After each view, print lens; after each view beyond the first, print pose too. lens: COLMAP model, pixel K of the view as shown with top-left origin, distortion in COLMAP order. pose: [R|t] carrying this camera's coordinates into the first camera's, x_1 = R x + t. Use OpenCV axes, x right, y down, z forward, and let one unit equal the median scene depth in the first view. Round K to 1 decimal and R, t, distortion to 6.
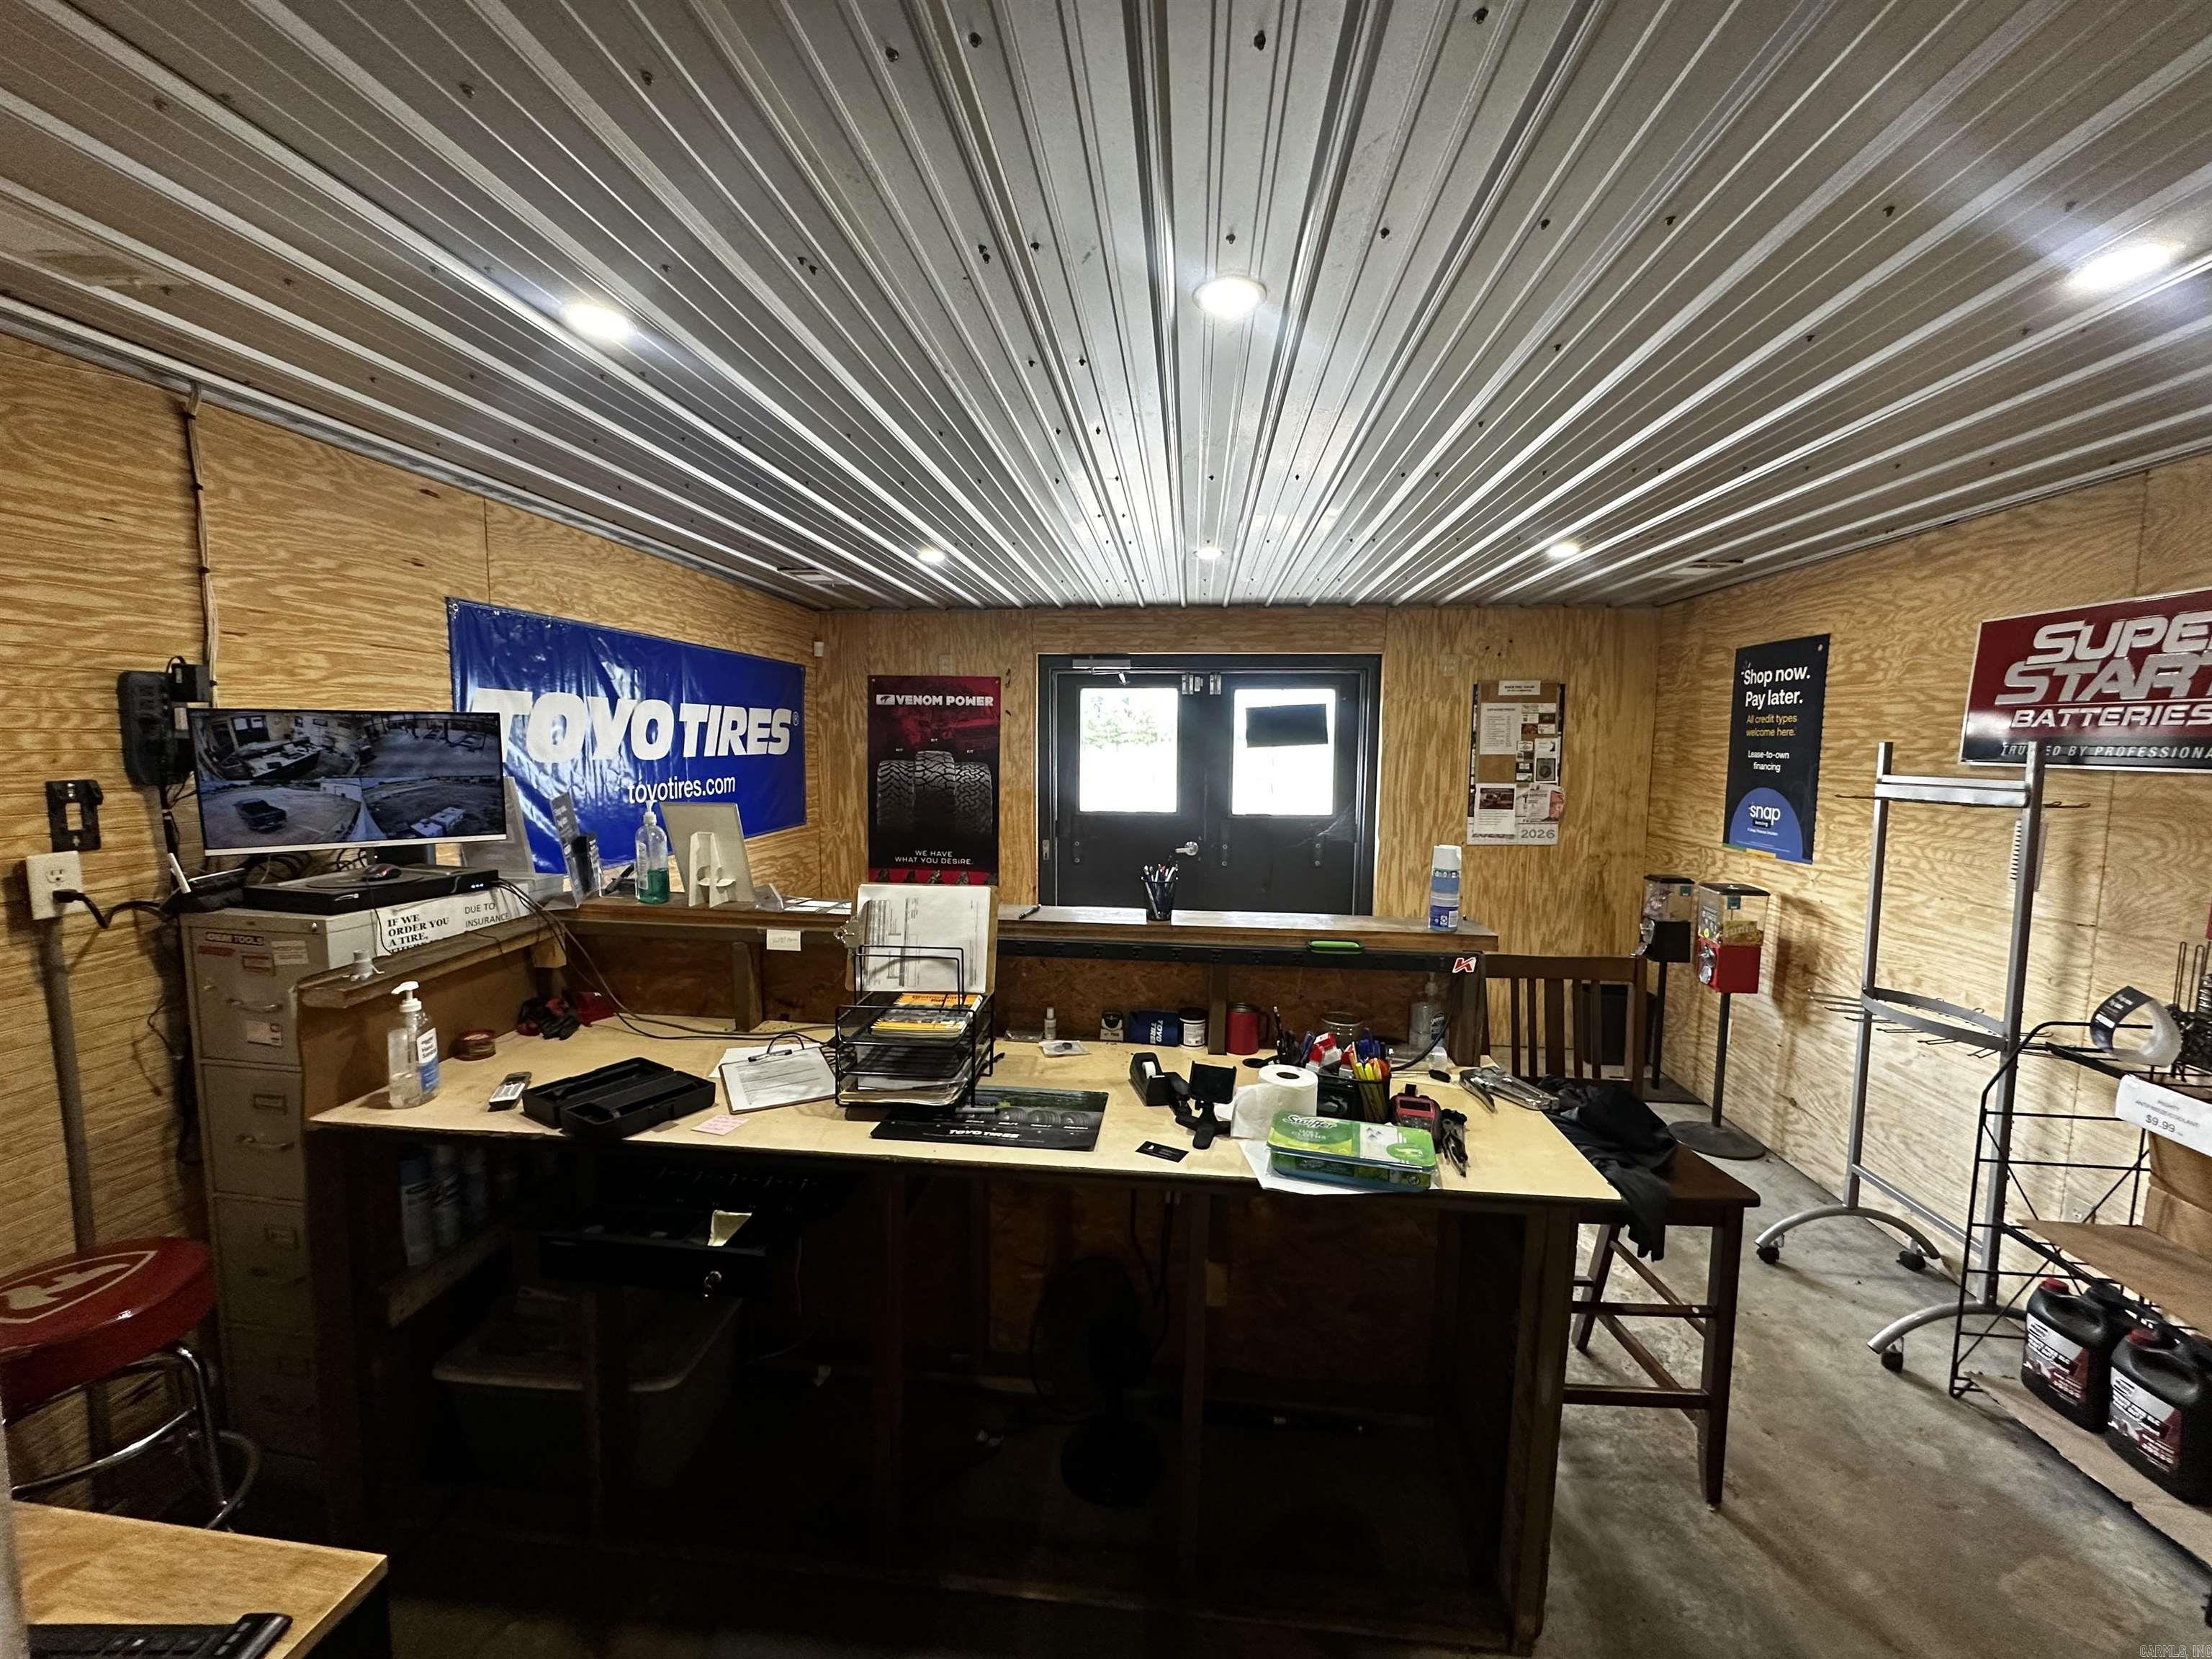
lens RADIAL K [[884.5, 0, 1104.2], [0, 884.5, 823.6], [0, 0, 1]] dist [-0.004480, 0.000979]
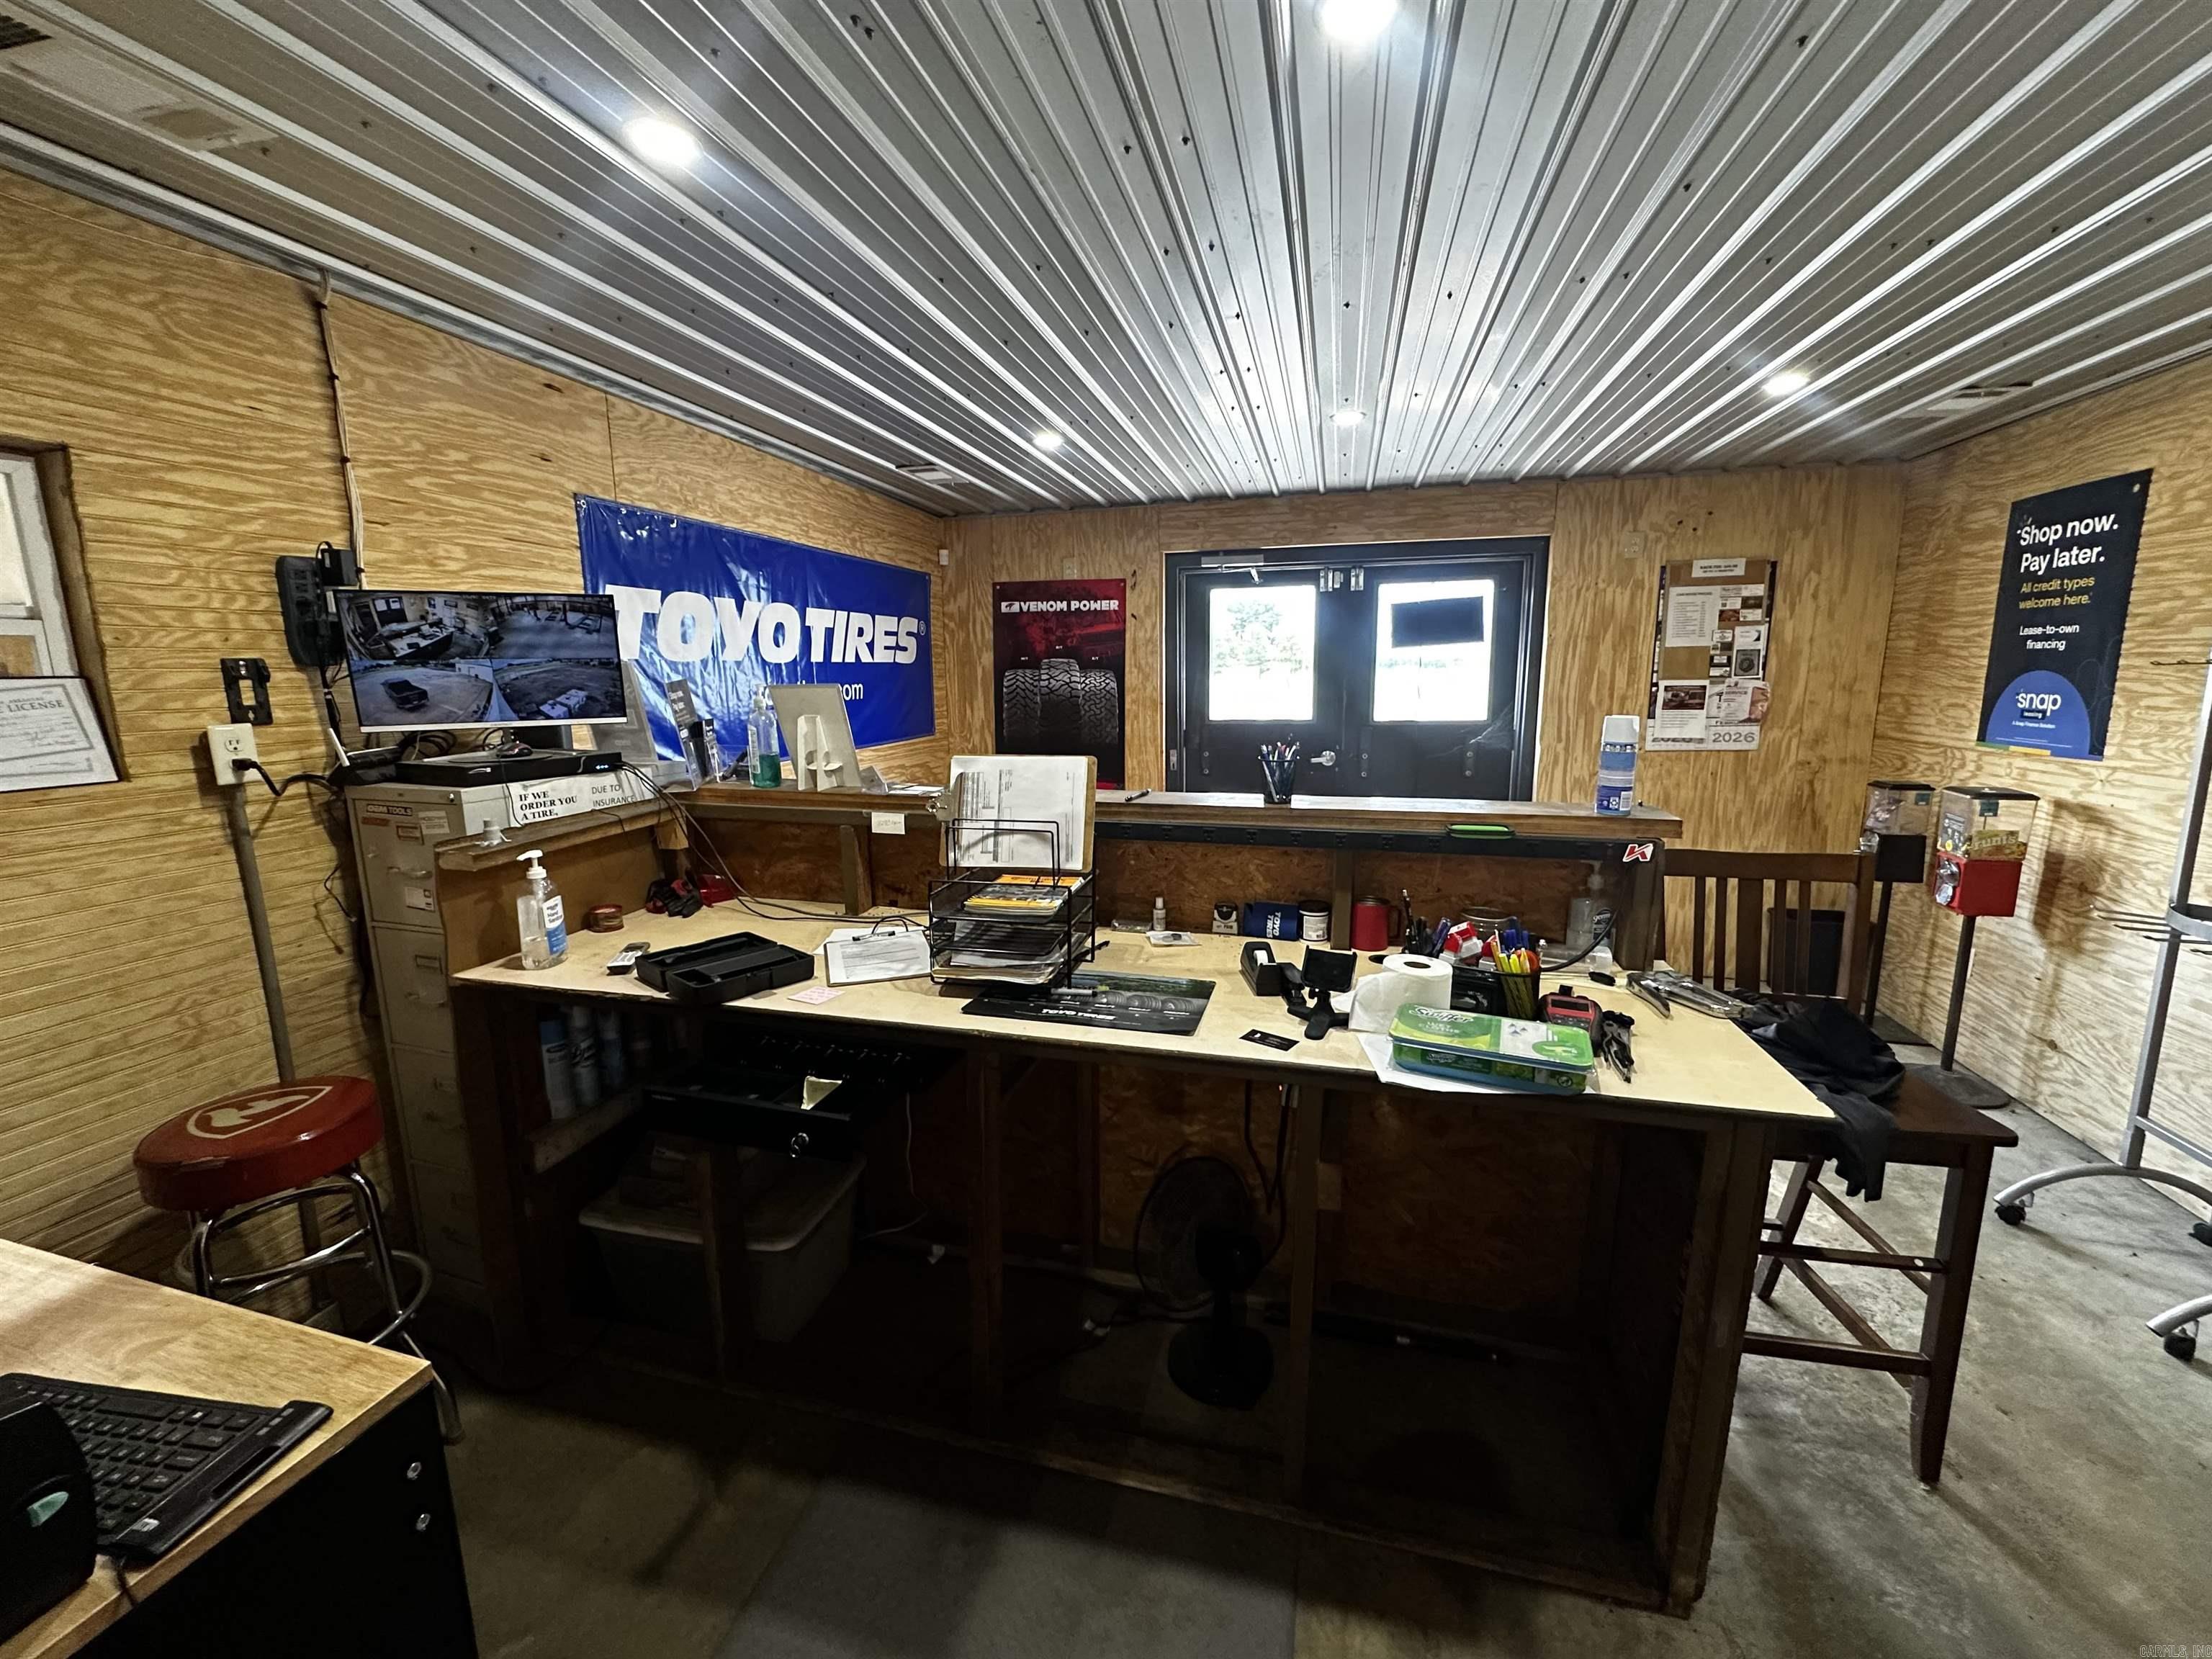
lens RADIAL K [[884.5, 0, 1104.2], [0, 884.5, 823.6], [0, 0, 1]] dist [-0.004480, 0.000979]
pose [[0.987386, 0.007223, -0.158166, 0.031166], [0.004788, 0.997139, 0.075433, 0.062793], [0.158258, -0.075238, 0.984527, 0.076062]]
